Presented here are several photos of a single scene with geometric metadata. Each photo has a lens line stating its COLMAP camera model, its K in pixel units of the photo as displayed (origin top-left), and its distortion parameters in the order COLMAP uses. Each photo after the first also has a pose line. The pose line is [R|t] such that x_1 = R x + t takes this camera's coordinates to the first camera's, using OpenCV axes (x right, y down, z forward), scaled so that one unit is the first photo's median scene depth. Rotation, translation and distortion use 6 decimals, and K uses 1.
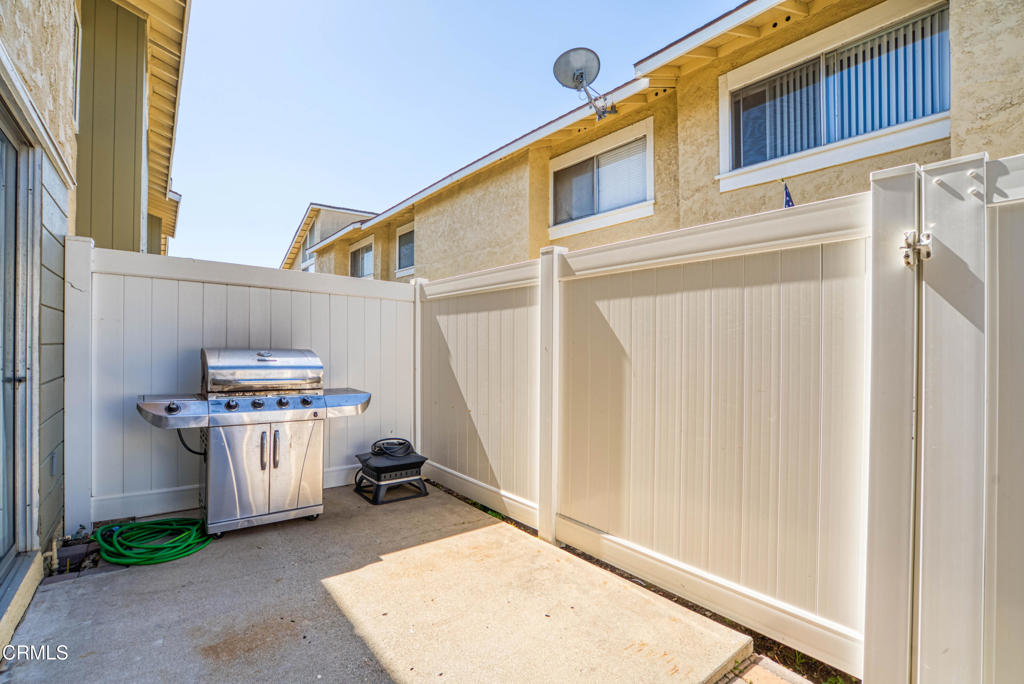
lens RADIAL K [[475.2, 0, 513.5], [0, 475.2, 342.2], [0, 0, 1]] dist [-0.028057, 0.000224]
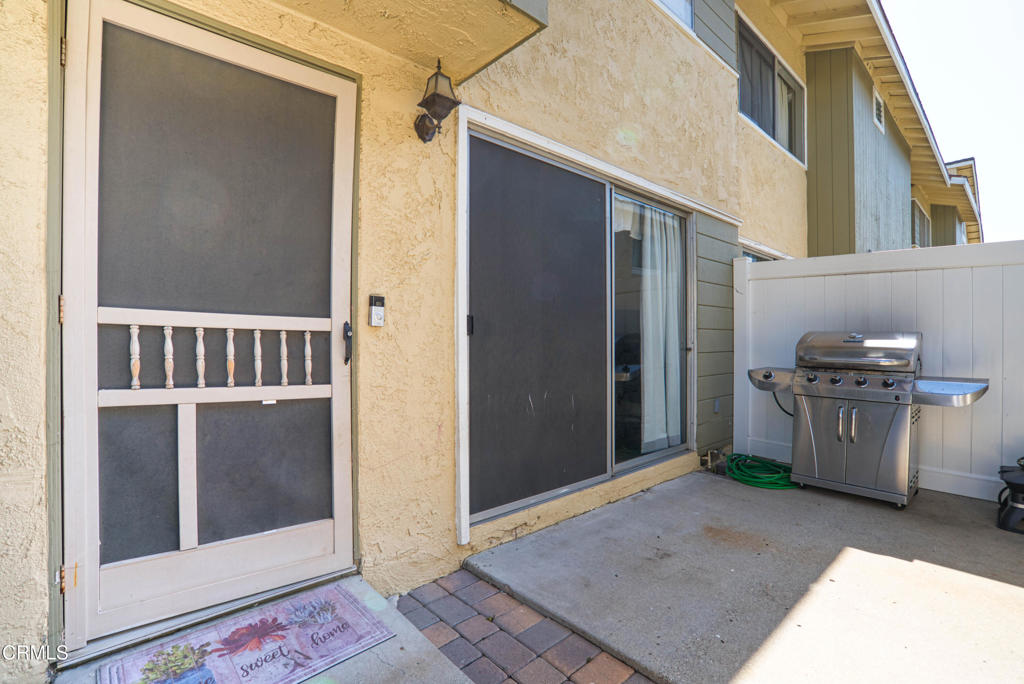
lens RADIAL K [[478.2, 0, 510.9], [0, 478.2, 340.6], [0, 0, 1]] dist [-0.020686, 0.000103]
pose [[0.054527, -0.005462, -0.998497, 0.587365], [0.001210, 0.999985, -0.005404, 0.048752], [0.998512, -0.000914, 0.054533, 0.199432]]
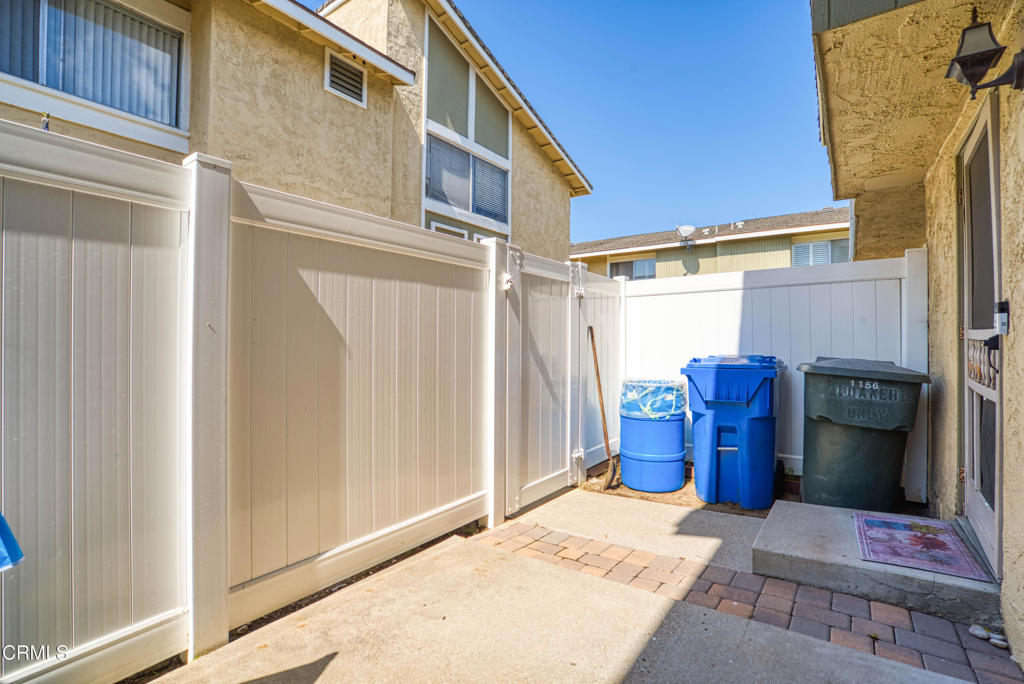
lens RADIAL K [[478.2, 0, 510.9], [0, 478.2, 340.6], [0, 0, 1]] dist [-0.020686, 0.000103]
pose [[-0.262258, -0.002149, 0.964995, -0.721202], [-0.003665, 0.999993, 0.001231, 0.030420], [-0.964991, -0.003214, -0.262264, 0.940767]]
